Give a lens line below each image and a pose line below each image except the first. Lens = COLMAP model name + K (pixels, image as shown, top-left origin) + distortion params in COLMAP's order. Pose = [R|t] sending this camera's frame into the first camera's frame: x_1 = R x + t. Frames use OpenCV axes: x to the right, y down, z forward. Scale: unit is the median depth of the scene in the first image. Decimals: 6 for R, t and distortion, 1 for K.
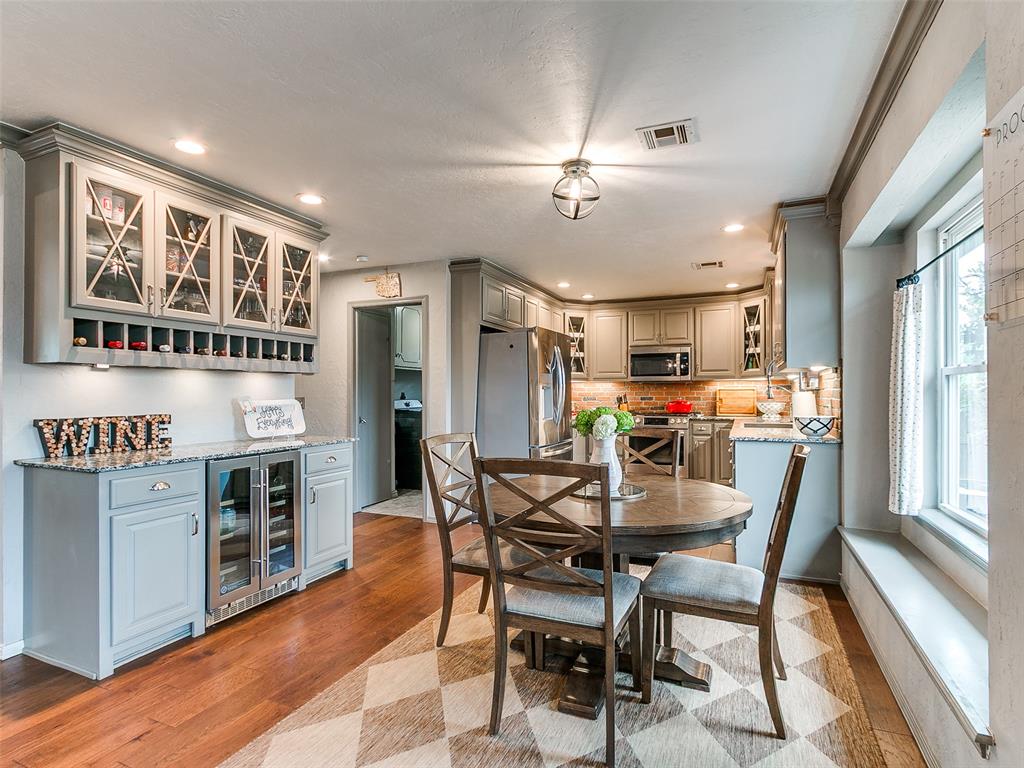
lens RADIAL K [[523.1, 0, 515.6], [0, 523.1, 390.8], [0, 0, 1]] dist [0.002201, -0.000424]
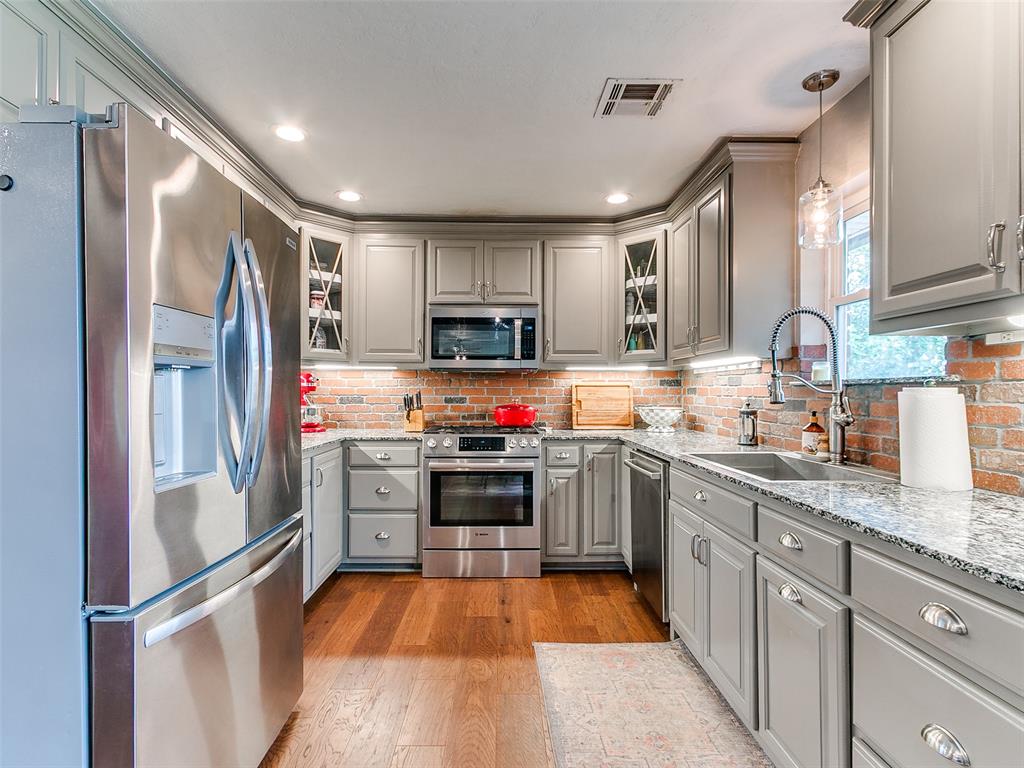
lens RADIAL K [[523.1, 0, 515.9], [0, 523.1, 391.1], [0, 0, 1]] dist [0.002201, -0.000424]
pose [[0.902706, 0.006090, 0.430214, 0.070283], [-0.007851, 0.999966, 0.002318, 0.003523], [-0.430186, -0.005470, 0.902724, 0.496265]]
